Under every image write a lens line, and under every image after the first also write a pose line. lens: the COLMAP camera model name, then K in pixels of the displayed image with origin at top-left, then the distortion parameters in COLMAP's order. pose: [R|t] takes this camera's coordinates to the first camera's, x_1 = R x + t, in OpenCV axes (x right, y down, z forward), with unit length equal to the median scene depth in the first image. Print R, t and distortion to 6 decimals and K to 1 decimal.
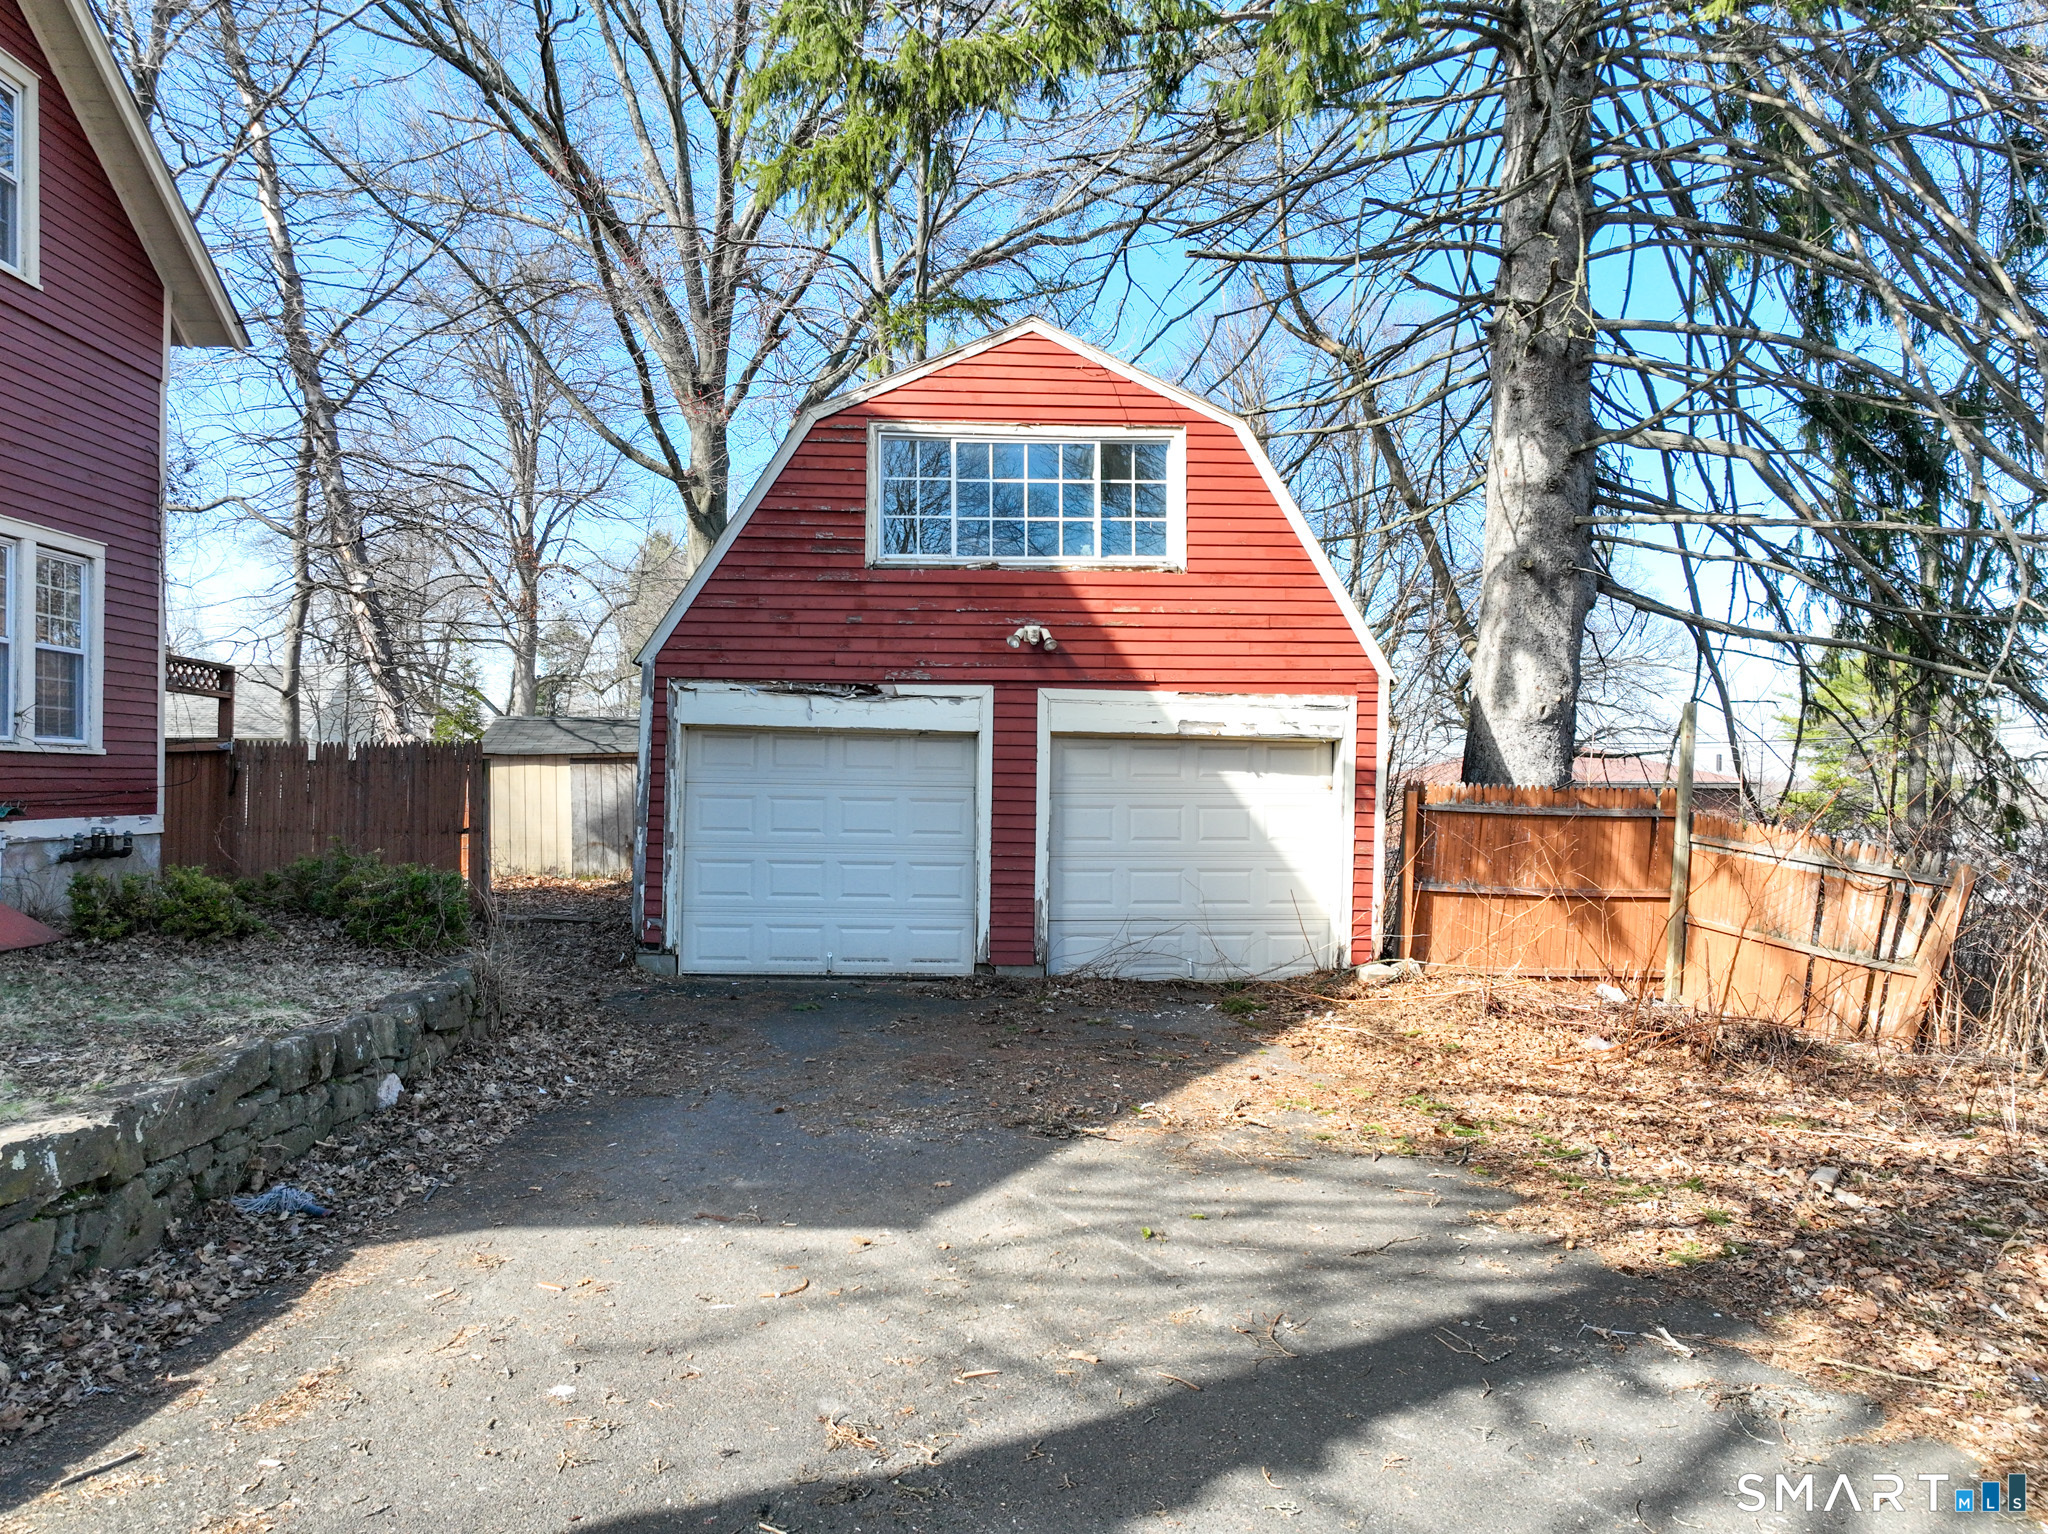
lens RADIAL K [[1441.8, 0, 1024.0], [0, 1441.8, 767.0], [0, 0, 1]] dist [-0.005648, 0.022185]
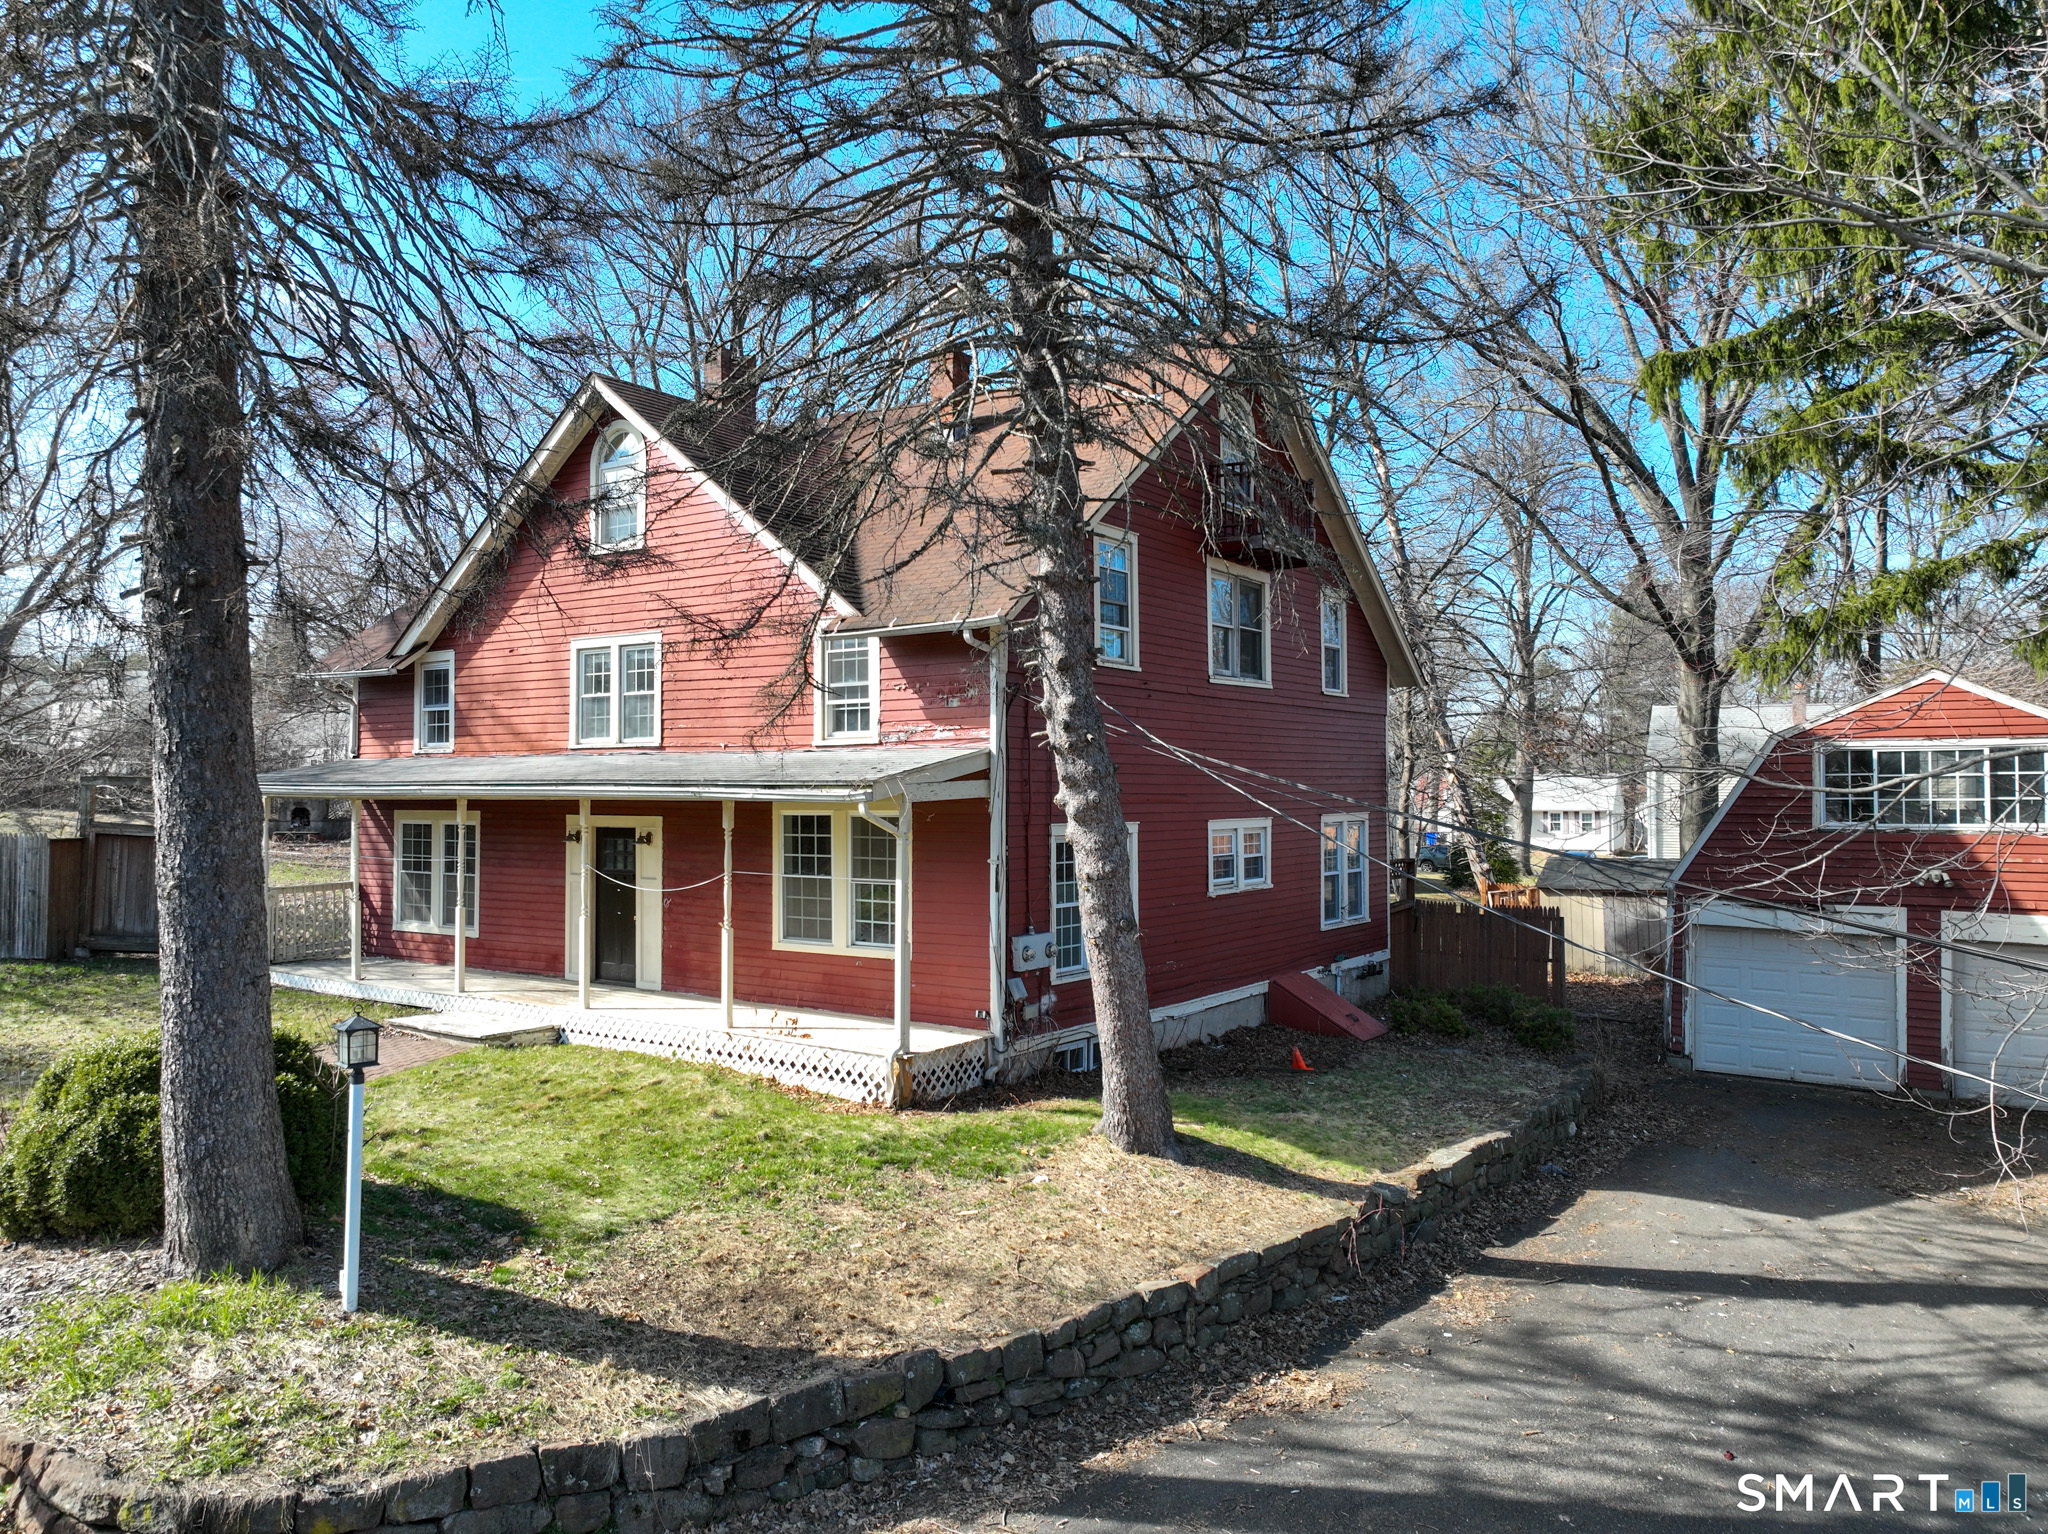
lens RADIAL K [[1441.8, 0, 1024.0], [0, 1441.8, 767.0], [0, 0, 1]] dist [-0.005648, 0.022185]
pose [[0.796174, -0.014916, -0.604884, 0.164626], [0.014321, 0.999881, -0.005806, -0.212566], [0.604899, -0.004039, 0.796292, -0.822449]]
